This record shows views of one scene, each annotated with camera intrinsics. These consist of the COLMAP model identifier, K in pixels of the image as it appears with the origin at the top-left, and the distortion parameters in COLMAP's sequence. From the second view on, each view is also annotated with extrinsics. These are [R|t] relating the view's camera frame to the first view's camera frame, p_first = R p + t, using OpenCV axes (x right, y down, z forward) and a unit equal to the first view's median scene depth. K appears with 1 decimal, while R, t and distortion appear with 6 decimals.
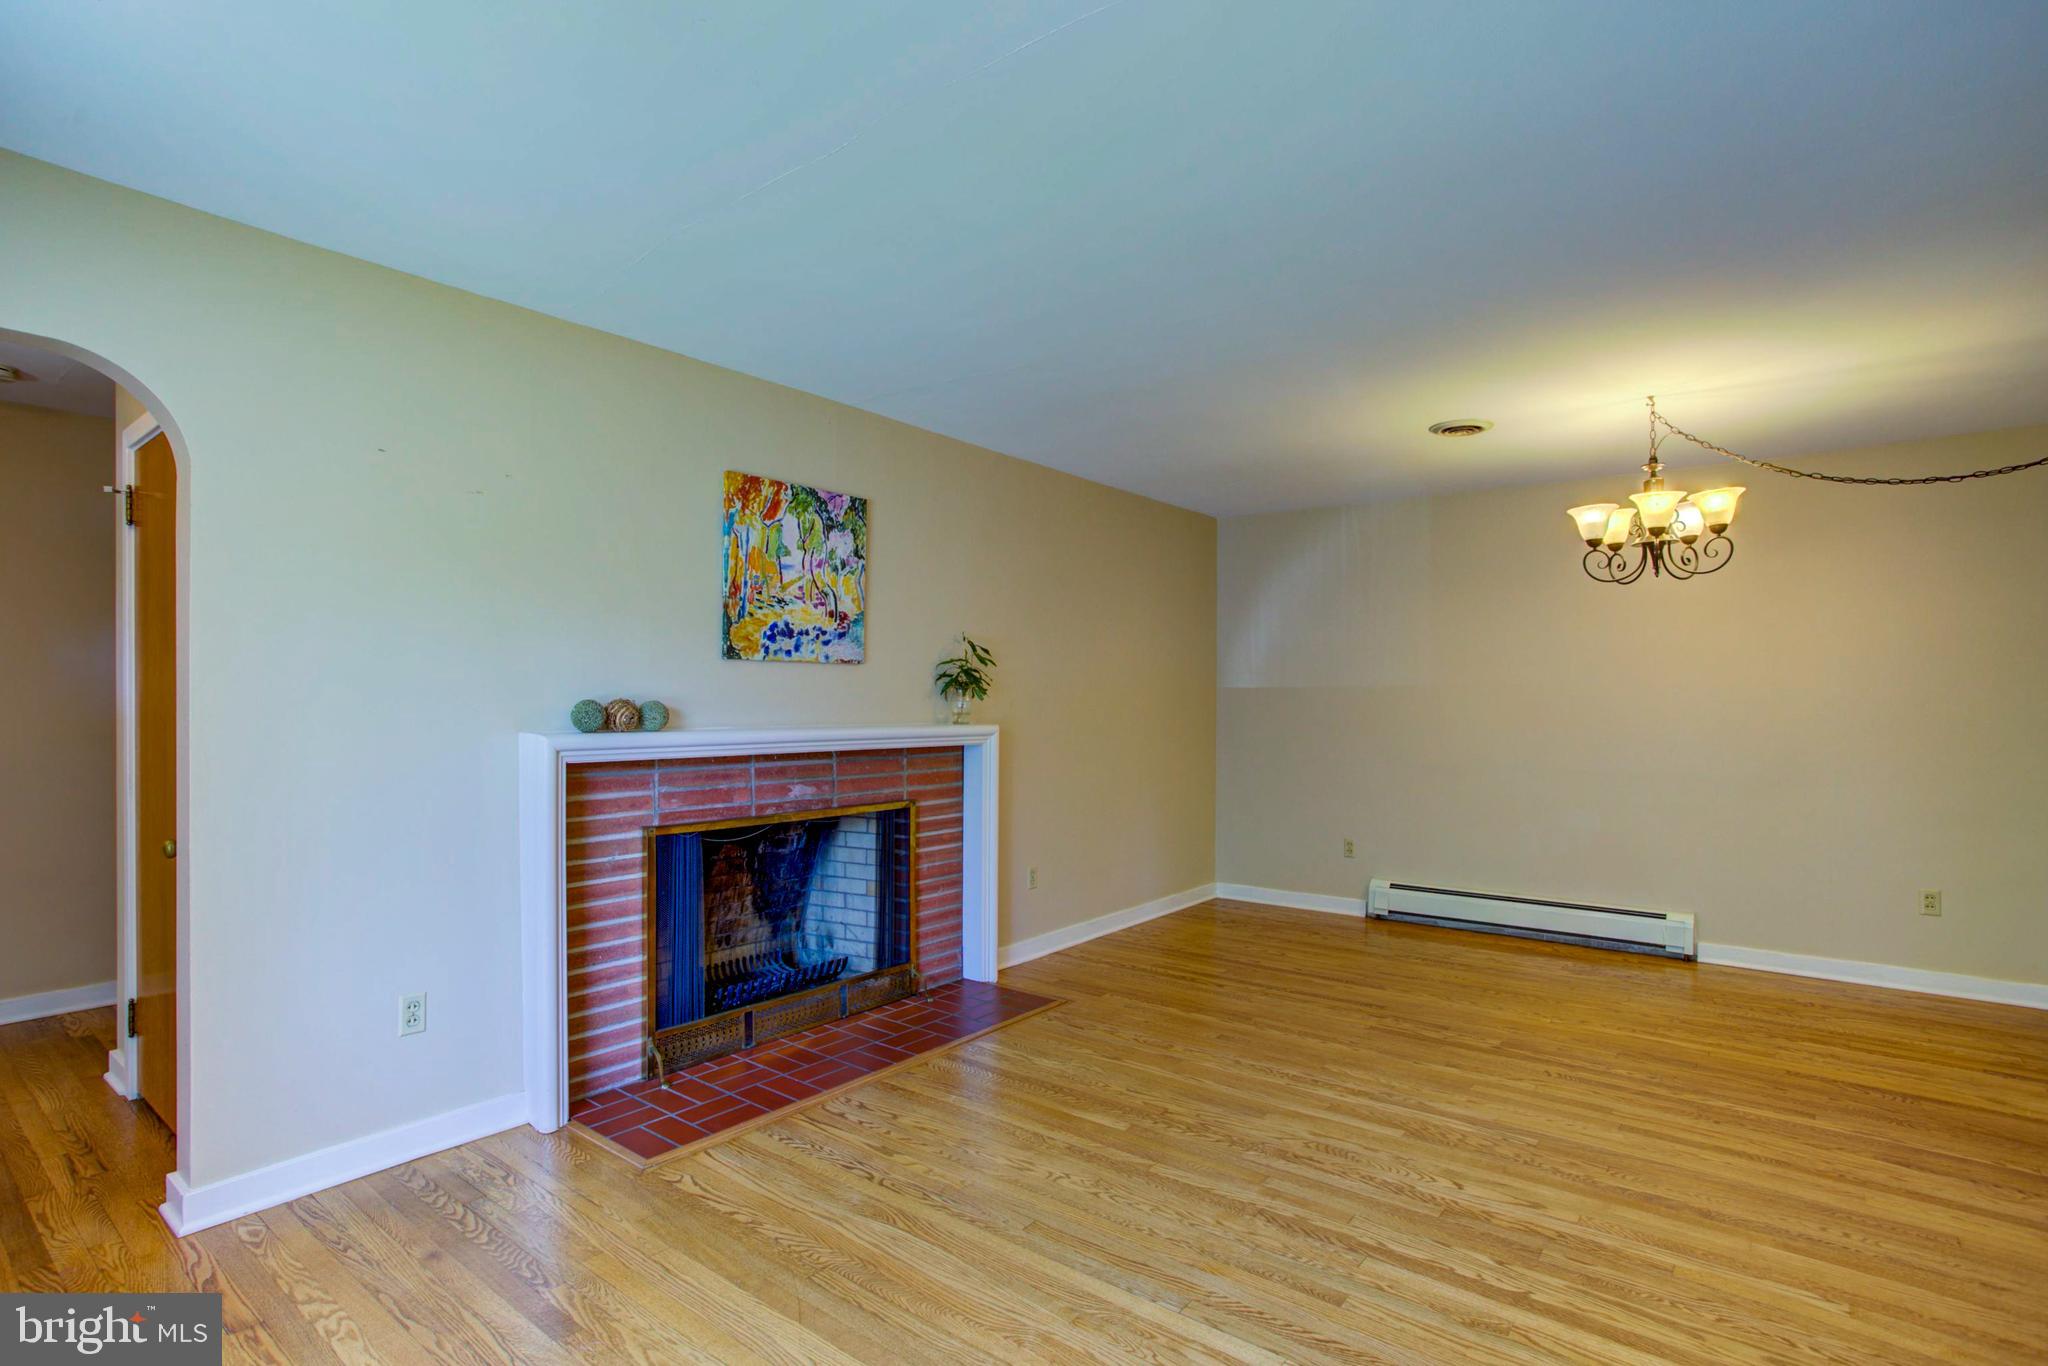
lens RADIAL K [[1003.2, 0, 1026.1], [0, 1003.2, 714.1], [0, 0, 1]] dist [-0.048009, 0.023849]
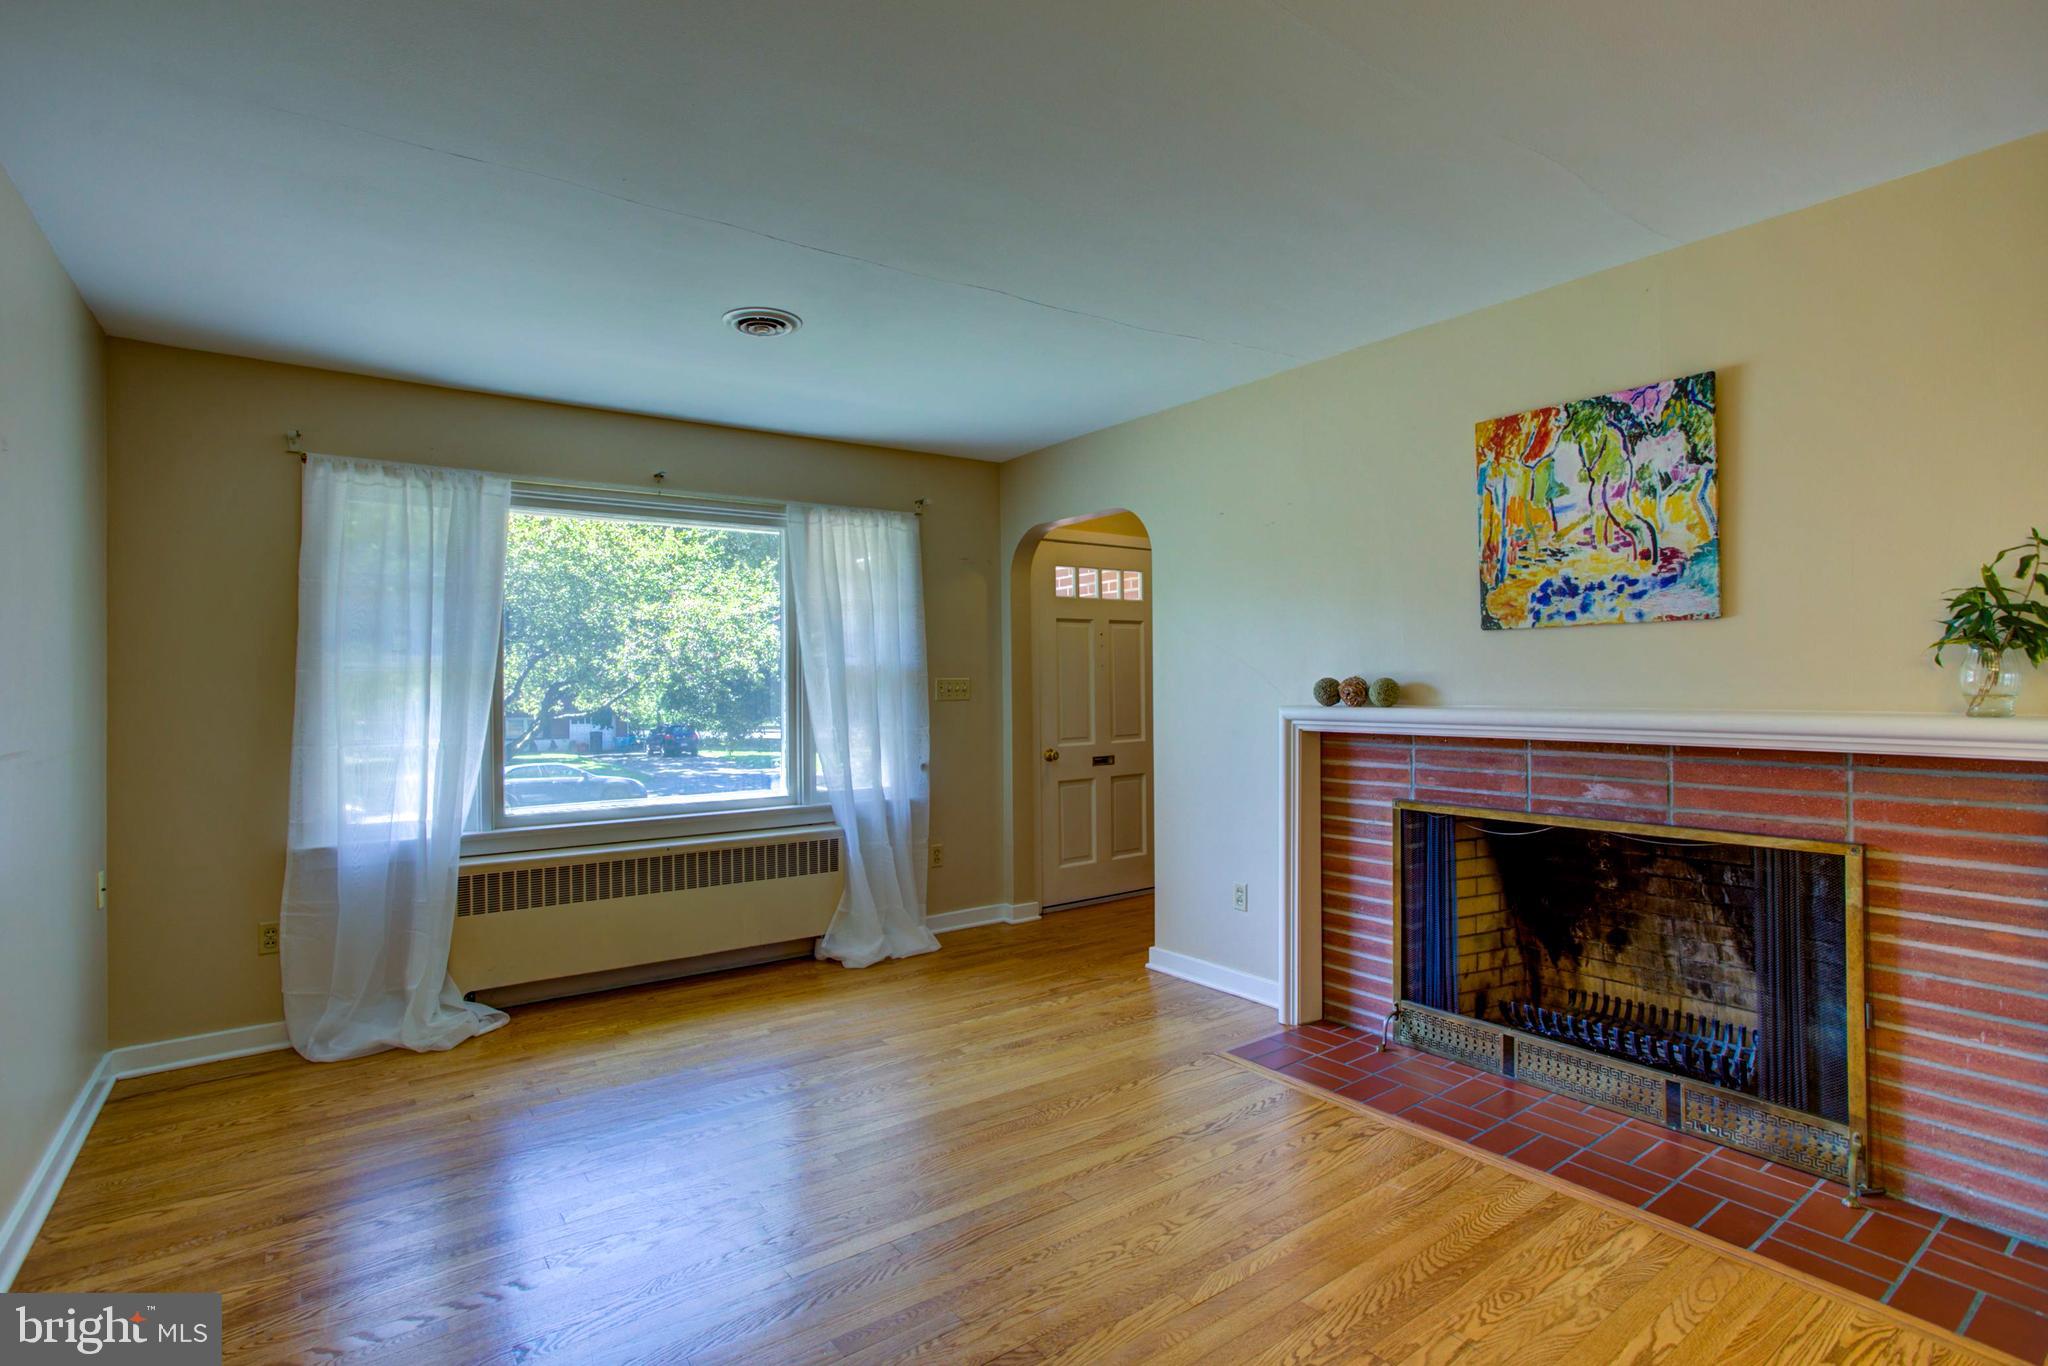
lens RADIAL K [[987.1, 0, 979.1], [0, 987.1, 675.2], [0, 0, 1]] dist [-0.038909, 0.017269]
pose [[-0.290092, -0.004665, -0.956987, 0.651999], [-0.001083, 0.999989, -0.004547, -0.009823], [0.956998, -0.000283, -0.290094, 0.787101]]
